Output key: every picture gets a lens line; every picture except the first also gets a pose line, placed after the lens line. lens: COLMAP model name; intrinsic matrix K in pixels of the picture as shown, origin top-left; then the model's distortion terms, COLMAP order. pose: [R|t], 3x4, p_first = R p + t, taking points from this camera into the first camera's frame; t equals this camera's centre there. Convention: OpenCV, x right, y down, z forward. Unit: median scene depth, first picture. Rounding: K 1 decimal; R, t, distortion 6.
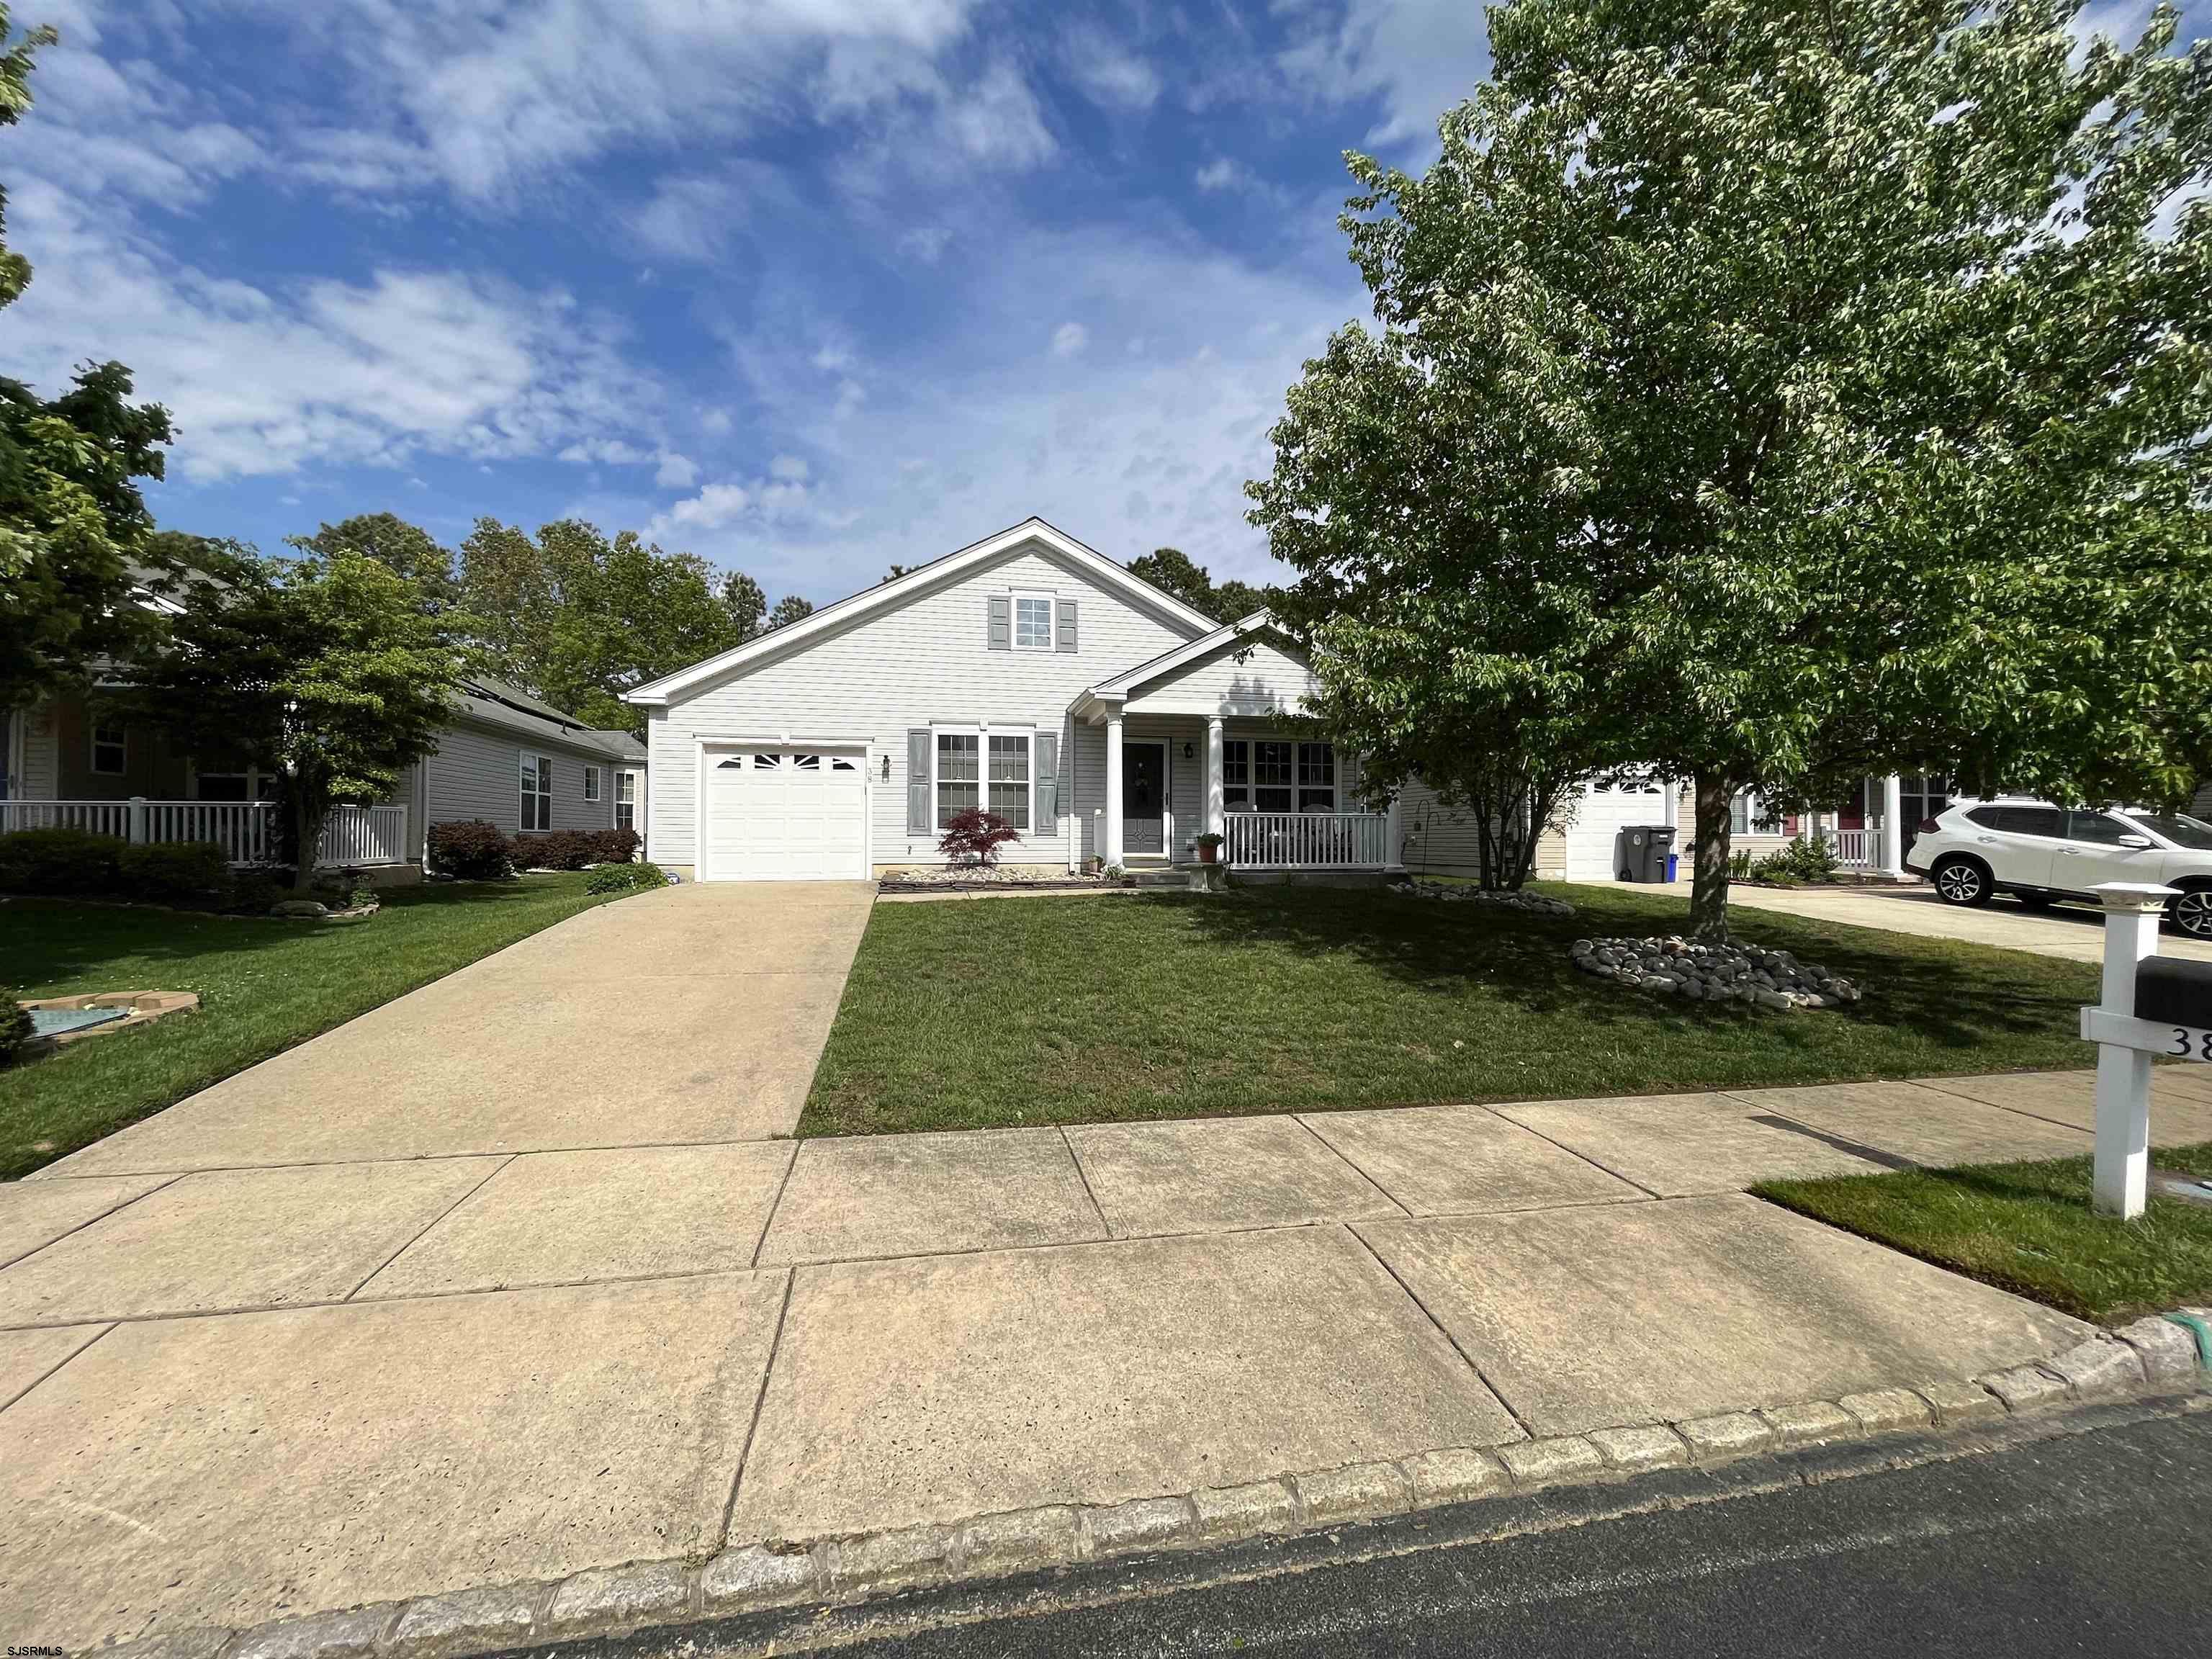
lens RADIAL K [[891.0, 0, 1103.7], [0, 891.0, 827.8], [0, 0, 1]] dist [-0.001580, -0.000339]
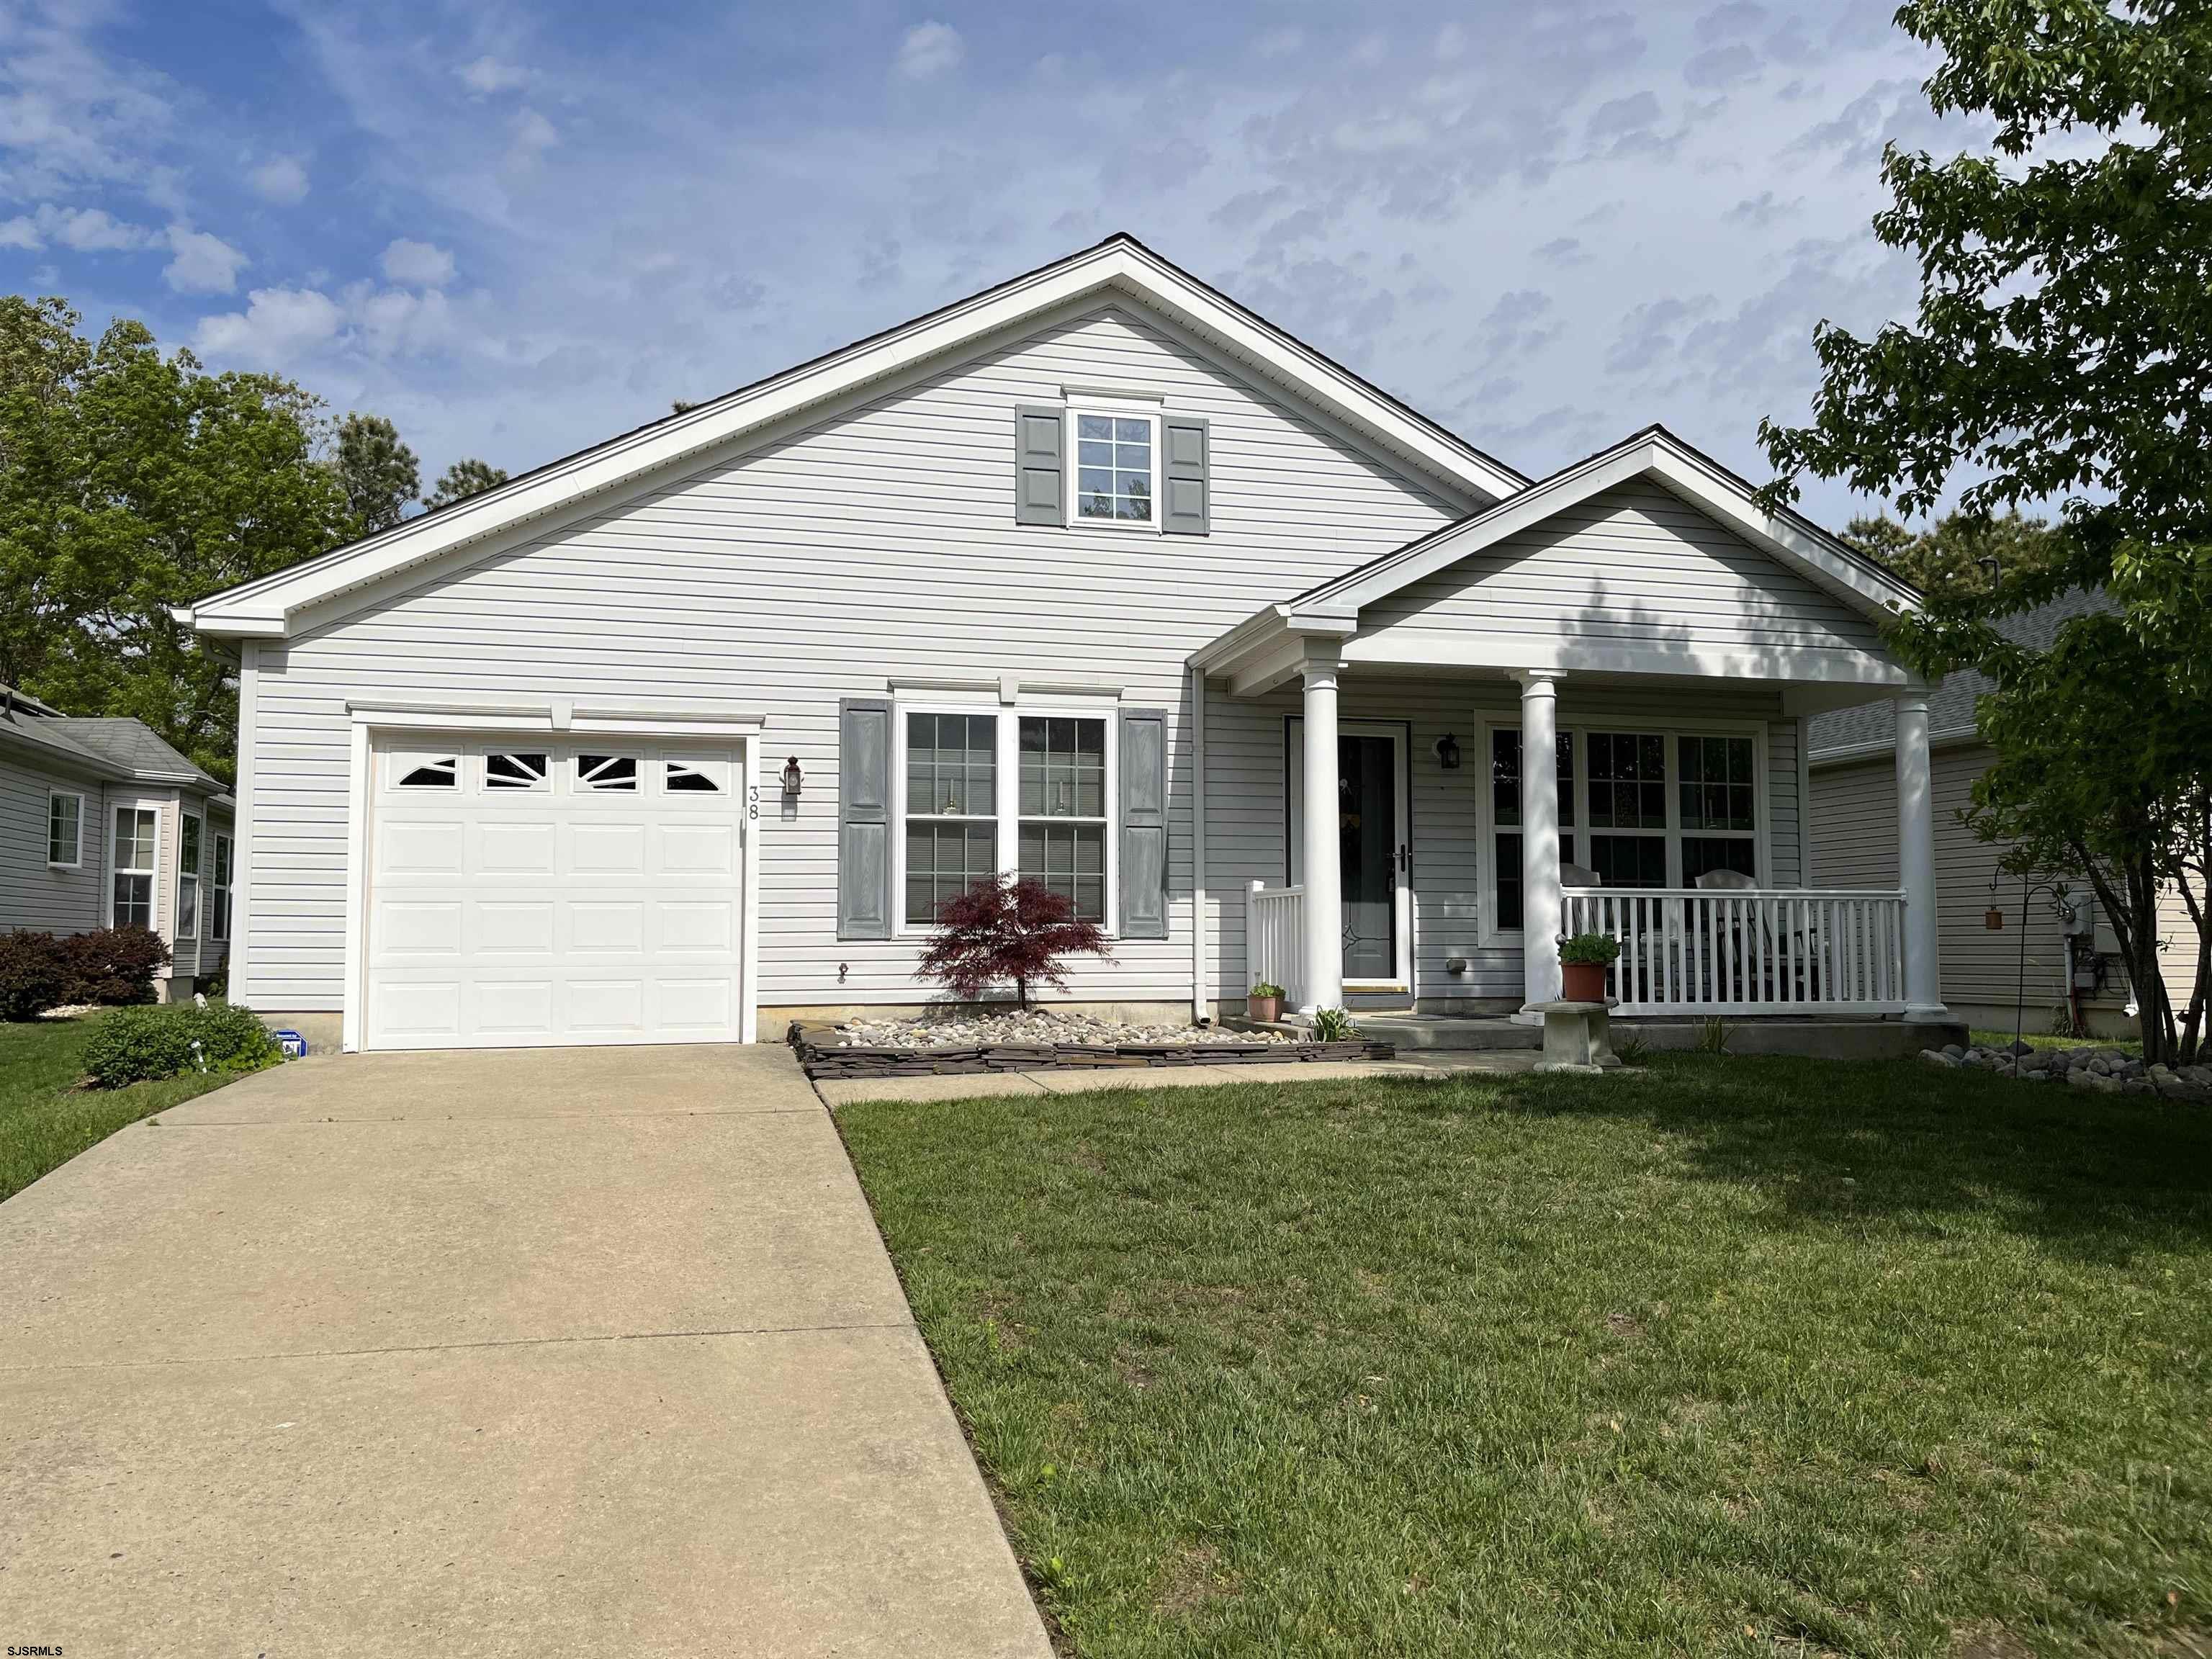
lens RADIAL K [[1677.6, 0, 1102.6], [0, 1677.6, 835.9], [0, 0, 1]] dist [0.068108, -0.087669]
pose [[0.999070, 0.000941, 0.043111, -0.124499], [0.001347, 0.998594, -0.053001, 0.001320], [-0.043100, 0.053010, 0.997663, 0.163426]]
